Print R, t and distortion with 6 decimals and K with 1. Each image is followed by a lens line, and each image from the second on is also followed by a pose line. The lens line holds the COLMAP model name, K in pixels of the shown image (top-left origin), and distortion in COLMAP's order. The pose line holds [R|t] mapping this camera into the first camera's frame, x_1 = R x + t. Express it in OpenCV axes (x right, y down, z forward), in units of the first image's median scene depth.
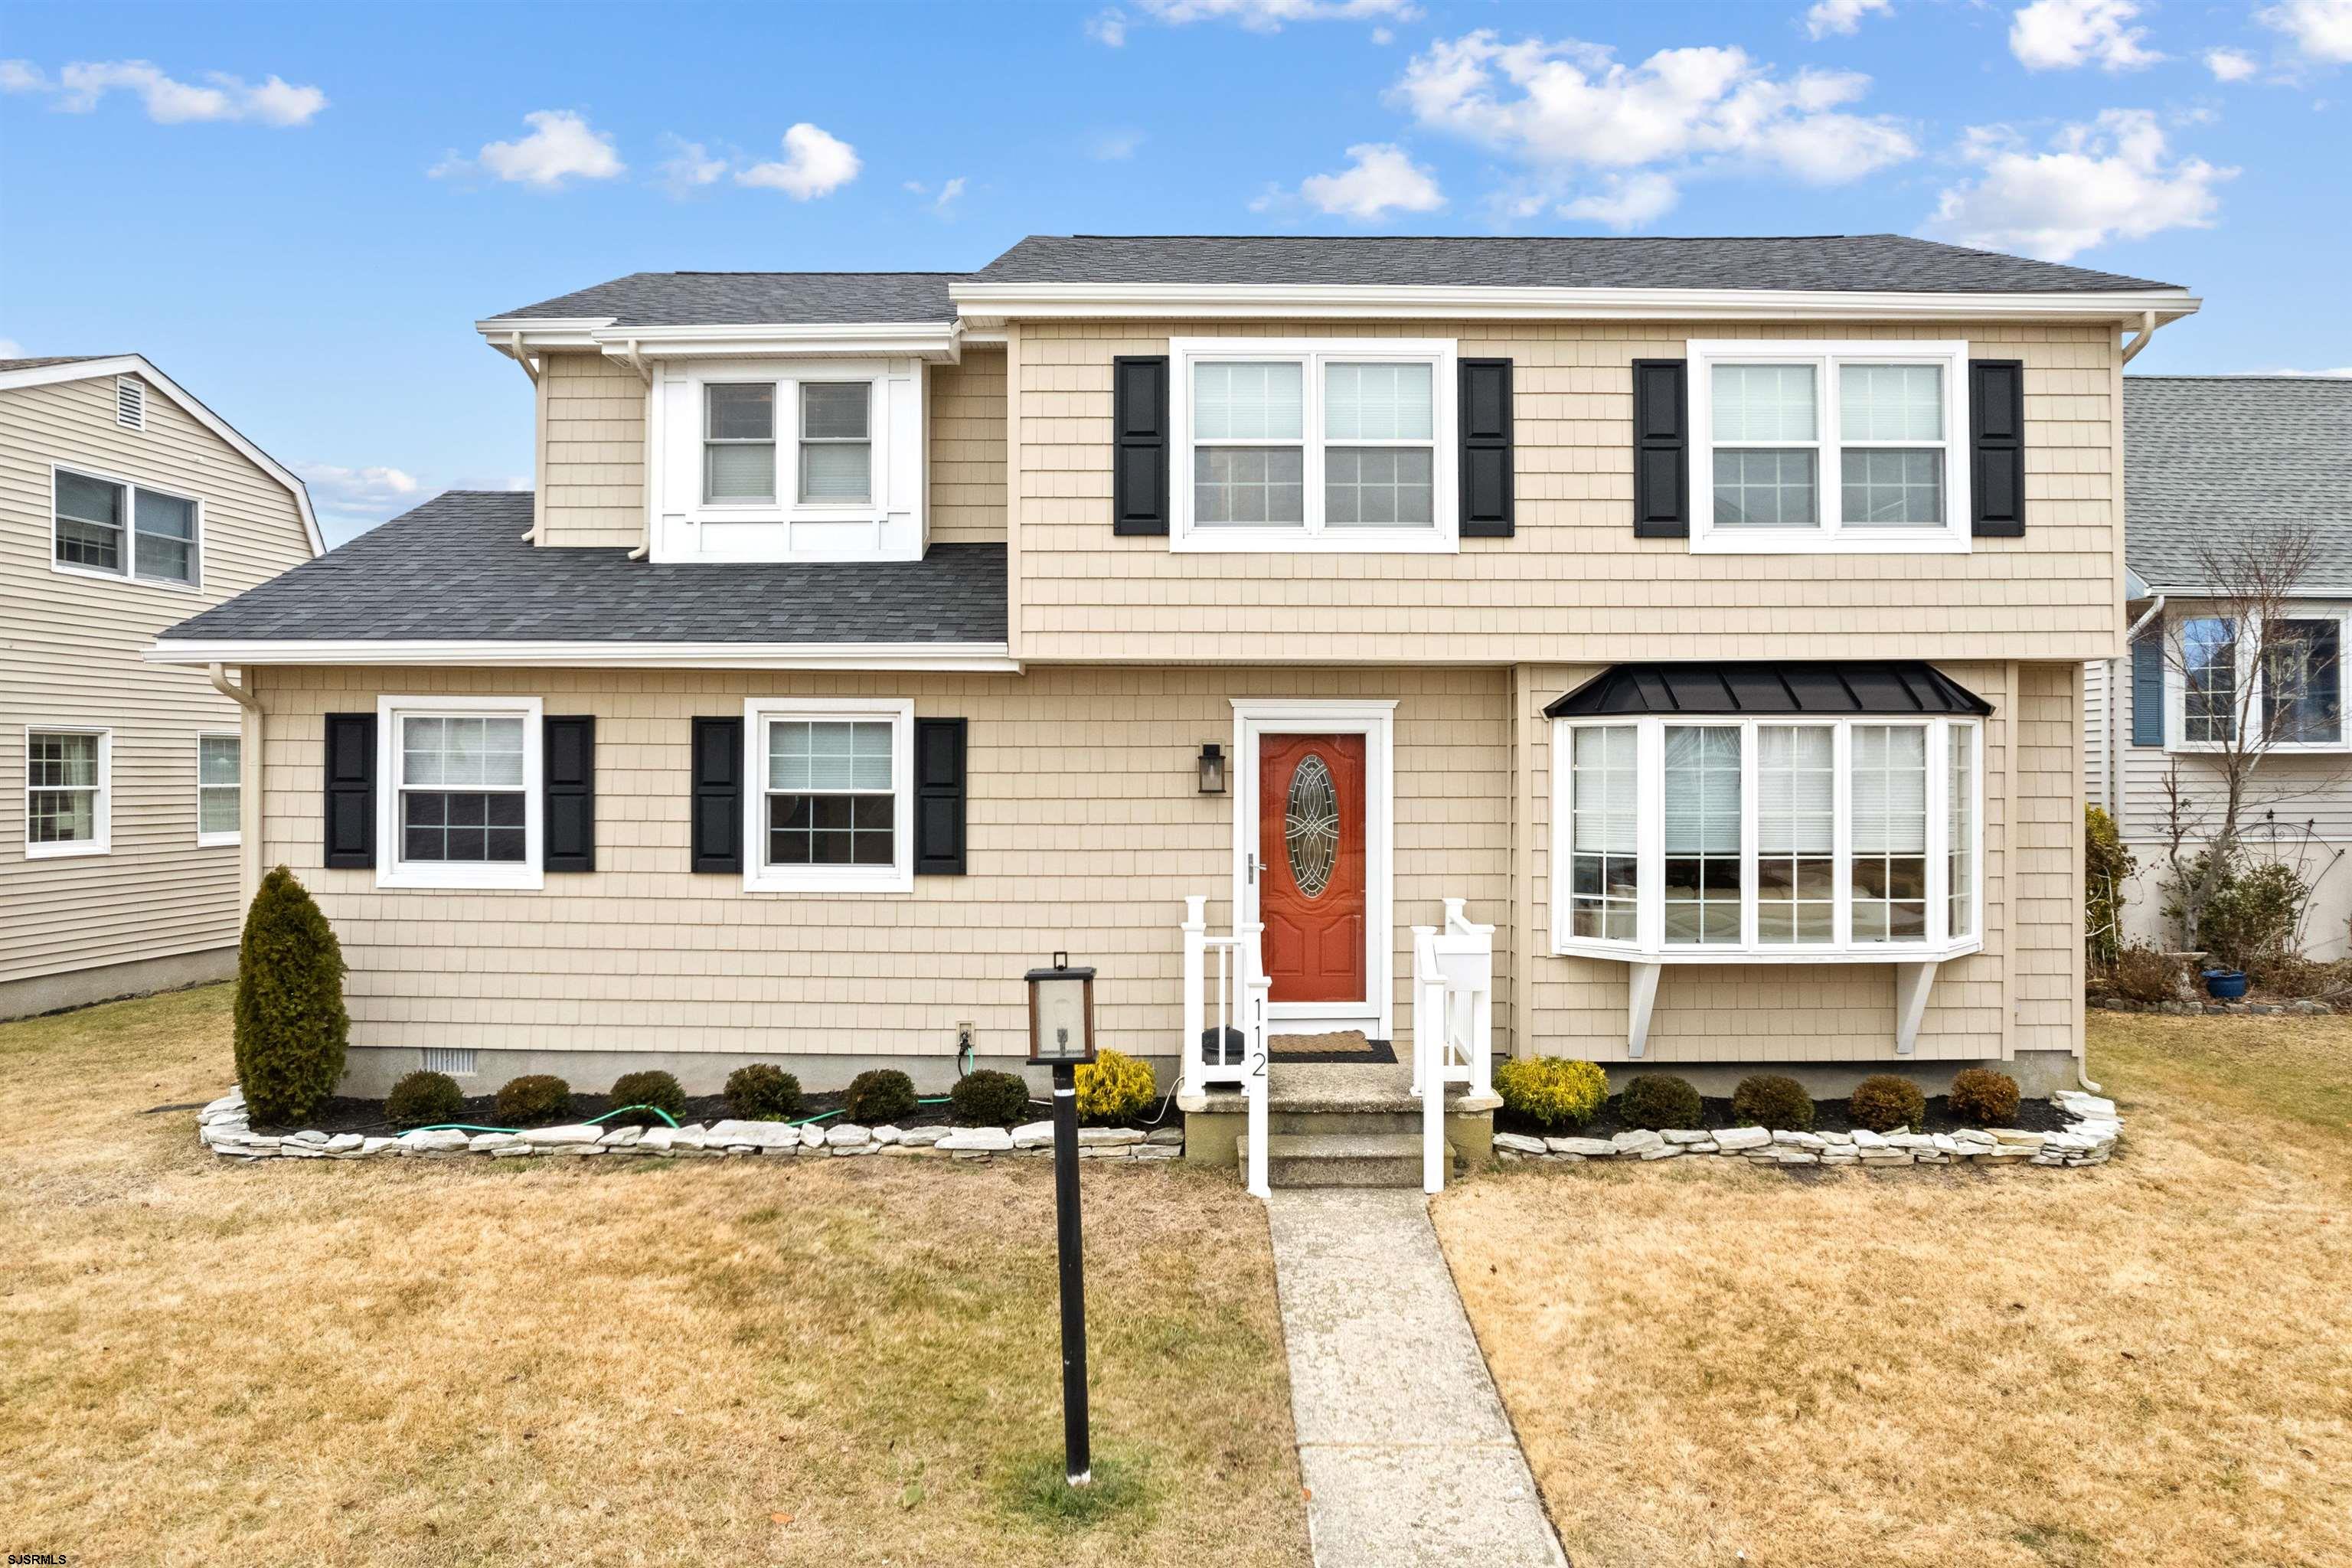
lens RADIAL K [[1487.7, 0, 1289.2], [0, 1487.7, 704.6], [0, 0, 1]] dist [-0.037852, 0.017044]
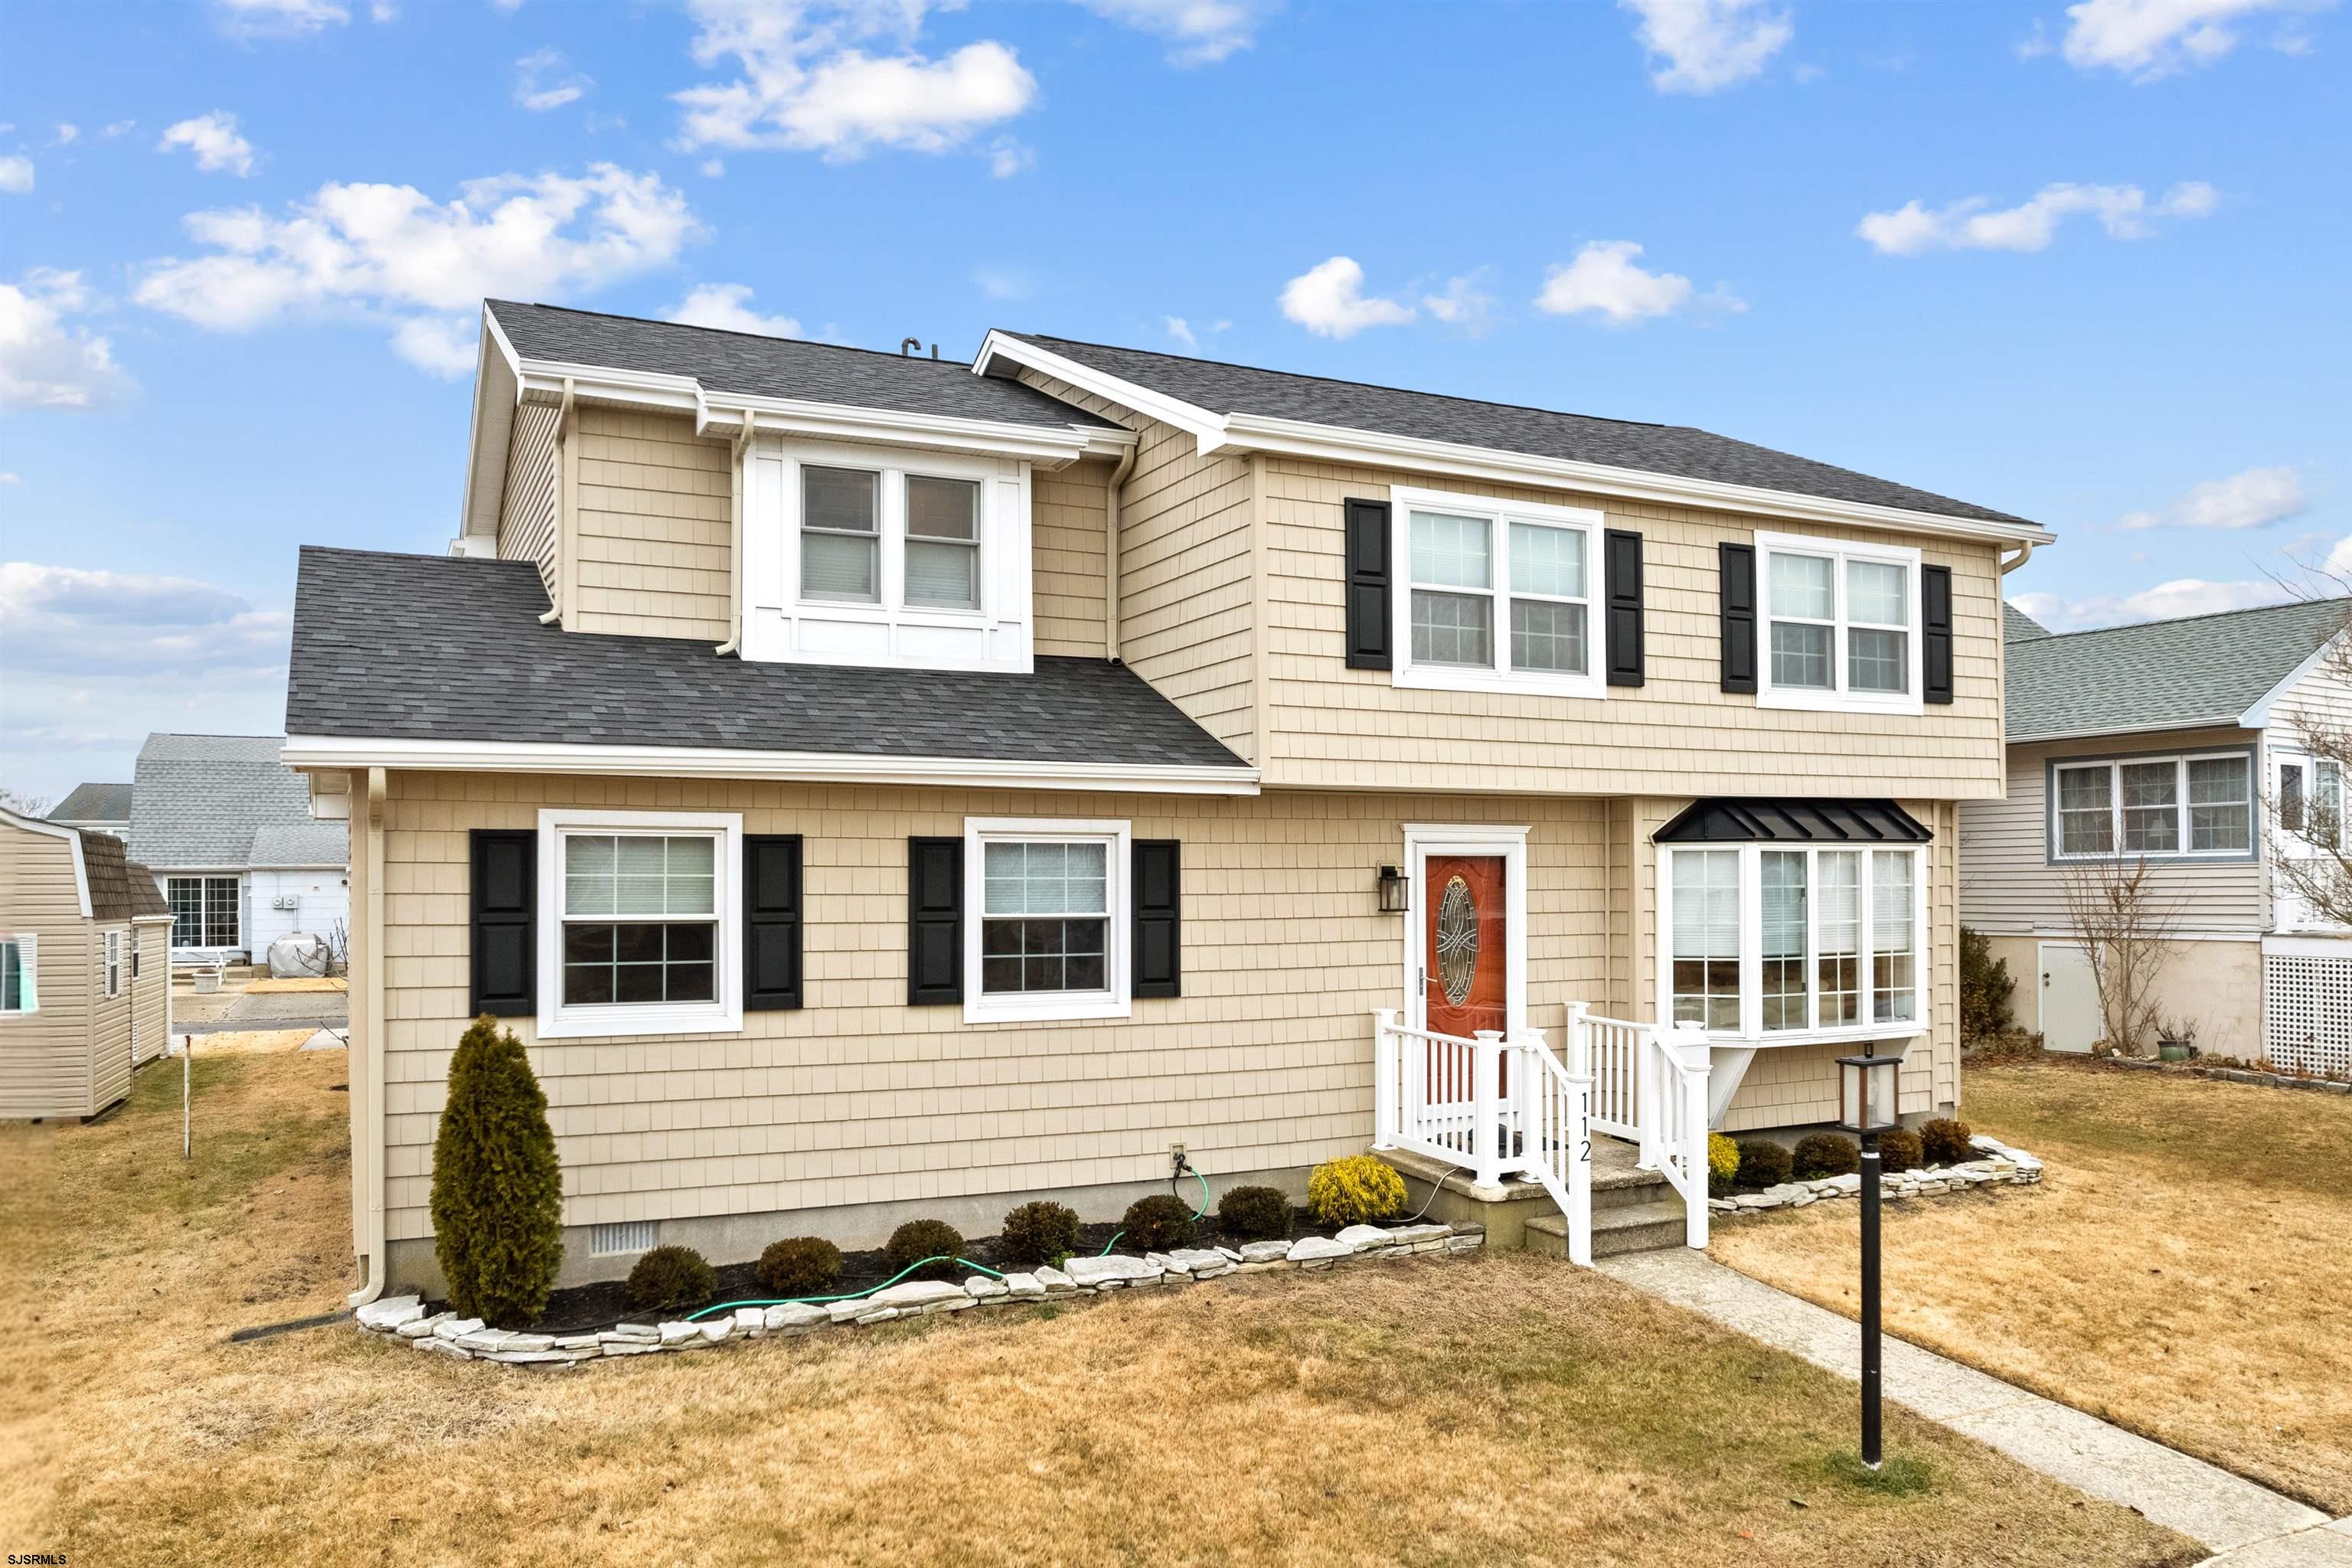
lens RADIAL K [[1605.3, 0, 1174.7], [0, 1605.3, 806.1], [0, 0, 1]] dist [-0.020713, -0.006925]
pose [[0.904579, 0.015064, 0.426039, -0.702363], [-0.013139, 0.999886, -0.007458, -0.005757], [-0.426103, 0.001149, 0.904674, 0.023941]]
